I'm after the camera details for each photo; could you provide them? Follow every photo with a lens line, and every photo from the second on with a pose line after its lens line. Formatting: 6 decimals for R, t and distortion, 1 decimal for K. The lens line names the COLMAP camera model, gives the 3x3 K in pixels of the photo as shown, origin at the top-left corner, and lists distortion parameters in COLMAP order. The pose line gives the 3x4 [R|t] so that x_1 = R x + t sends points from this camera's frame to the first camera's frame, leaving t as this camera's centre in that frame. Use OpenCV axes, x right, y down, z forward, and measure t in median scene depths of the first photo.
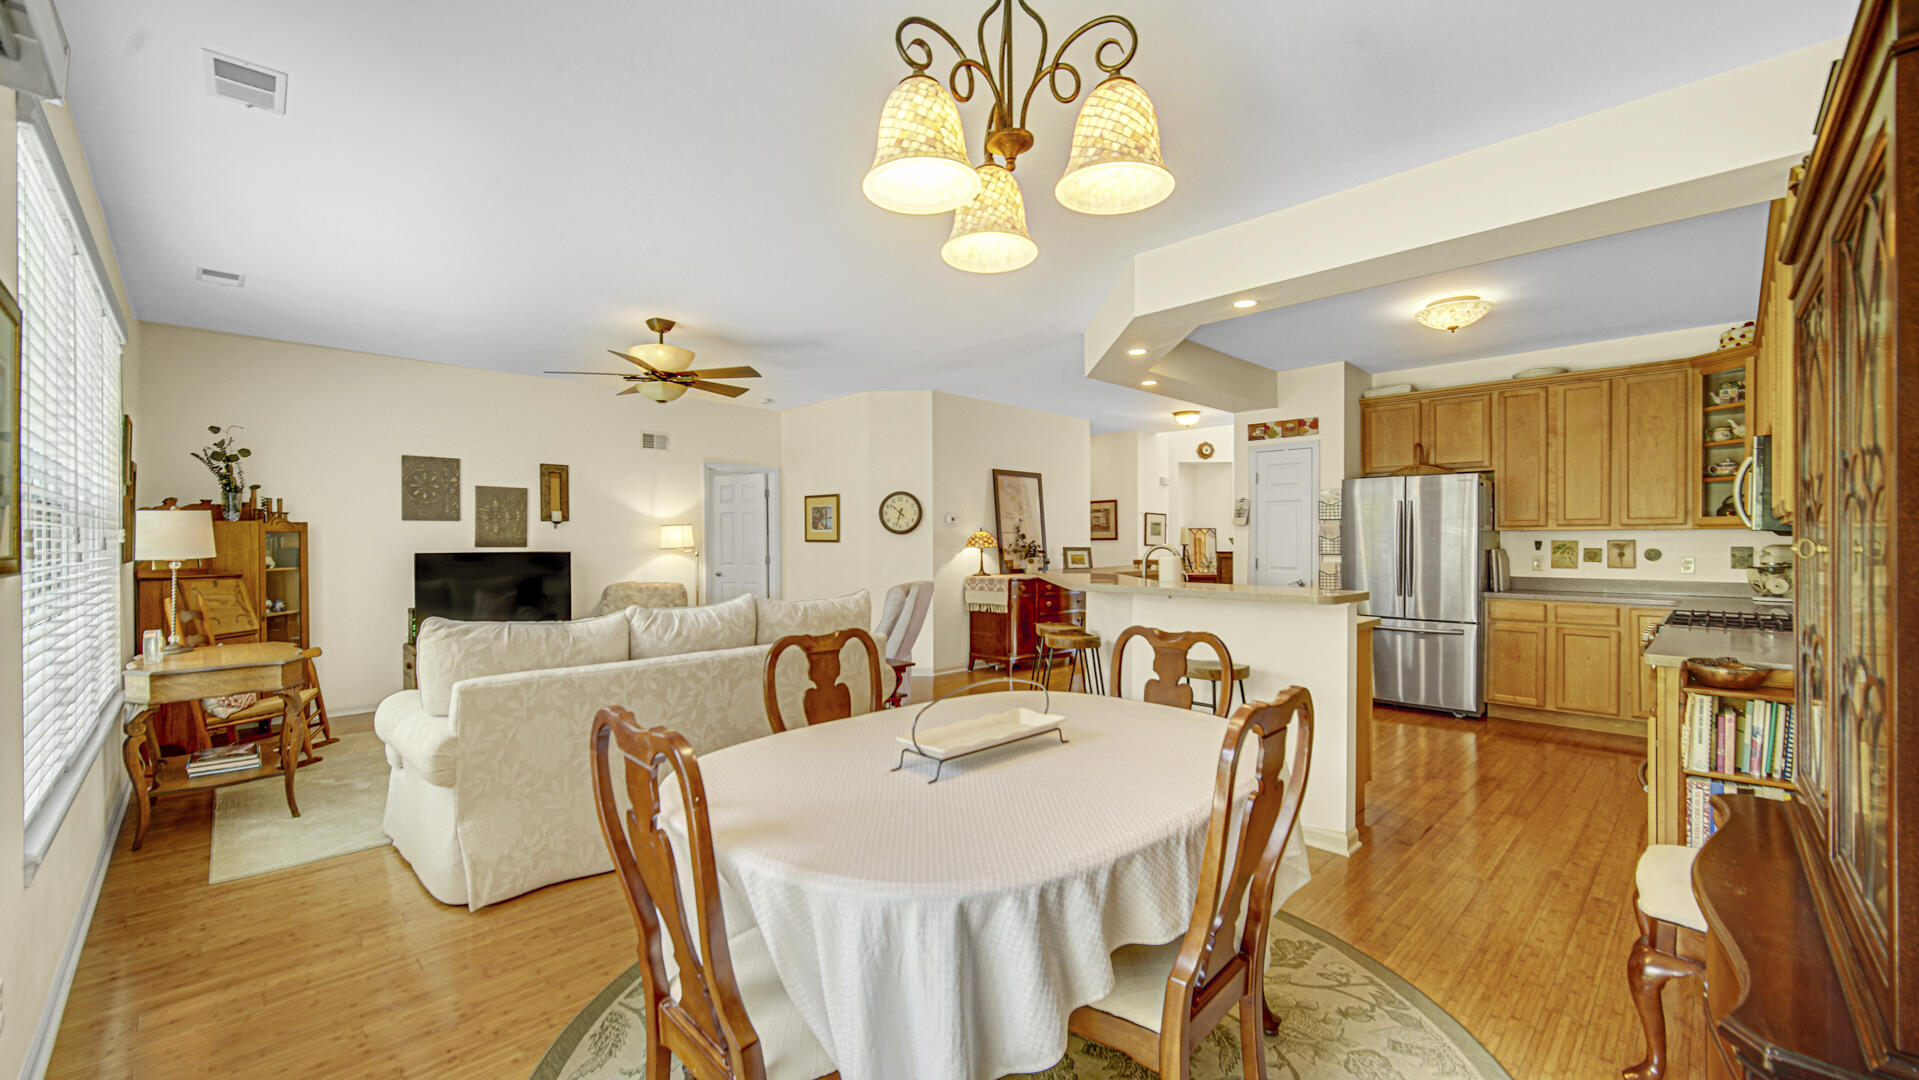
lens RADIAL K [[759.6, 0, 955.3], [0, 759.6, 545.2], [0, 0, 1]] dist [-0.005041, 0.000224]
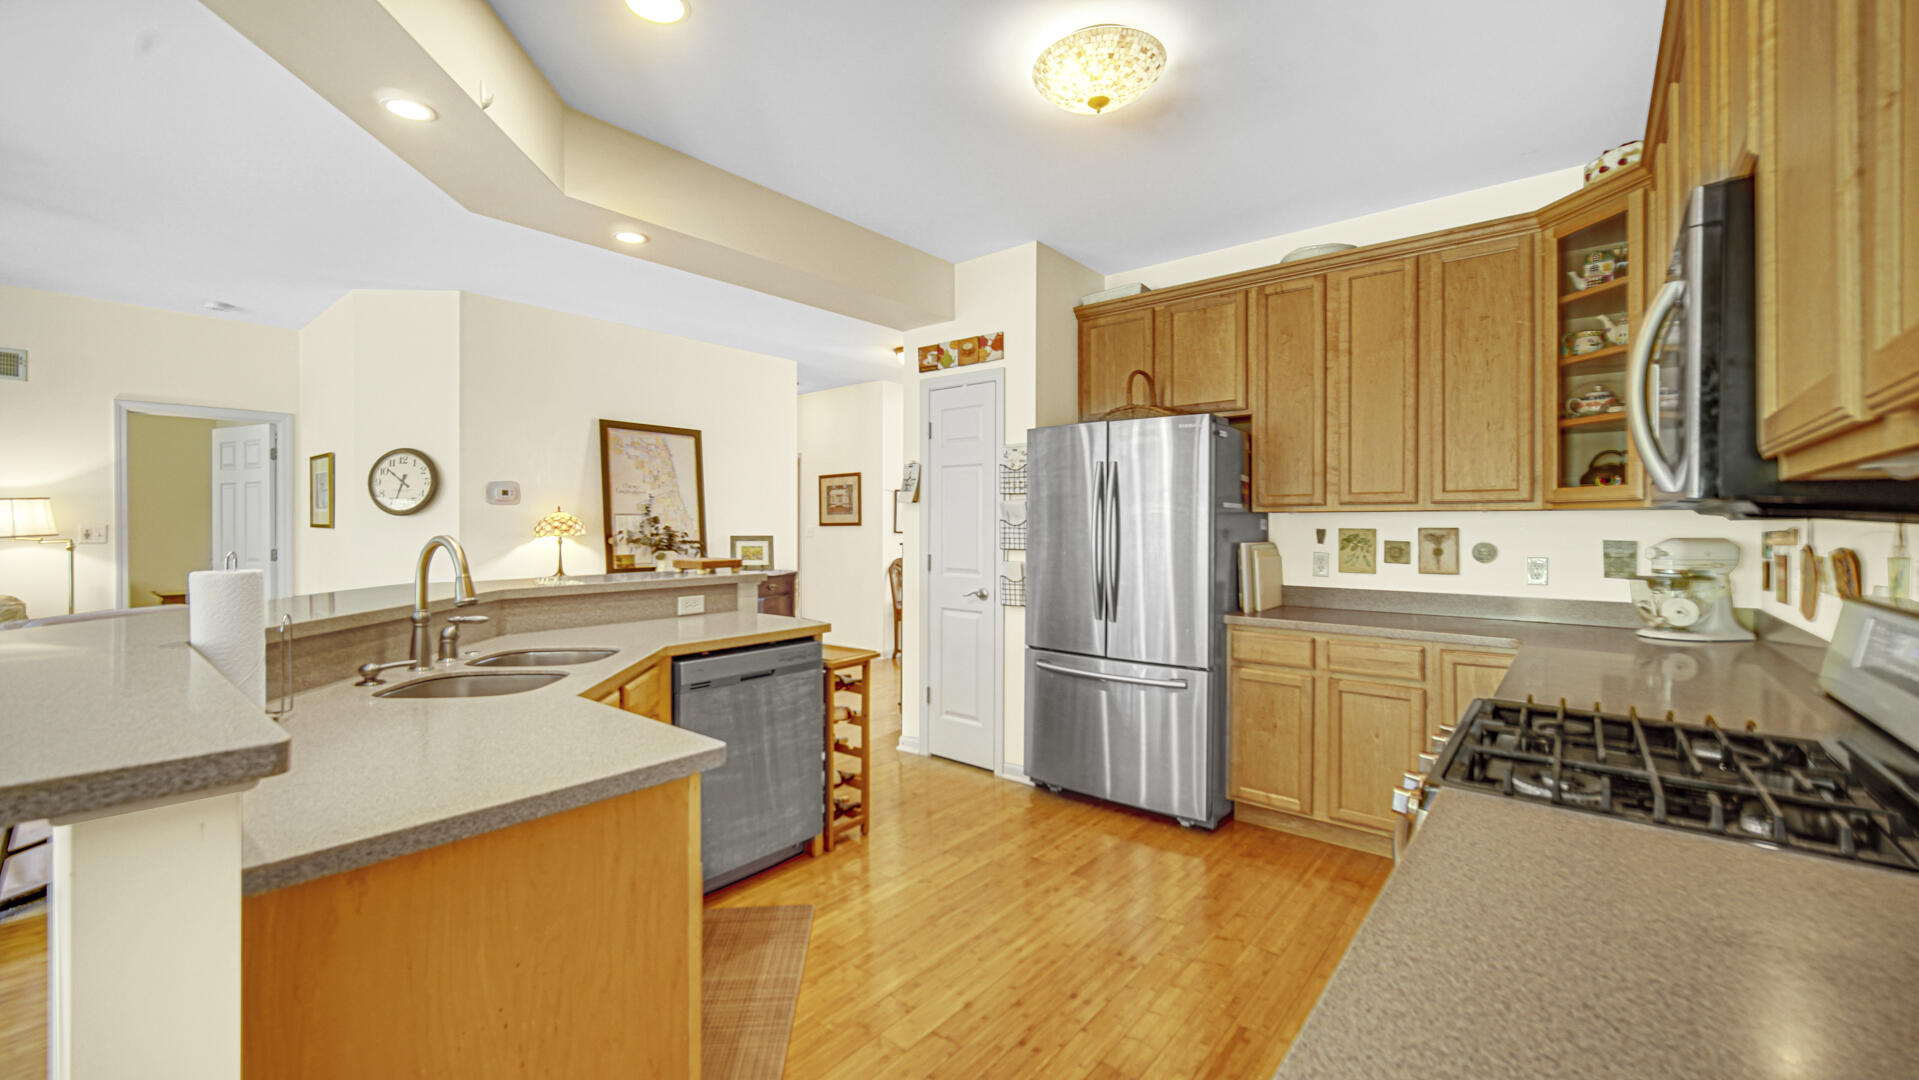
lens RADIAL K [[759.6, 0, 960.6], [0, 759.6, 525.5], [0, 0, 1]] dist [-0.005041, 0.000224]
pose [[0.994618, 0.002995, 0.103562, 0.427538], [-0.002332, 0.999976, -0.006524, -0.003922], [-0.103579, 0.006247, 0.994602, 0.425630]]
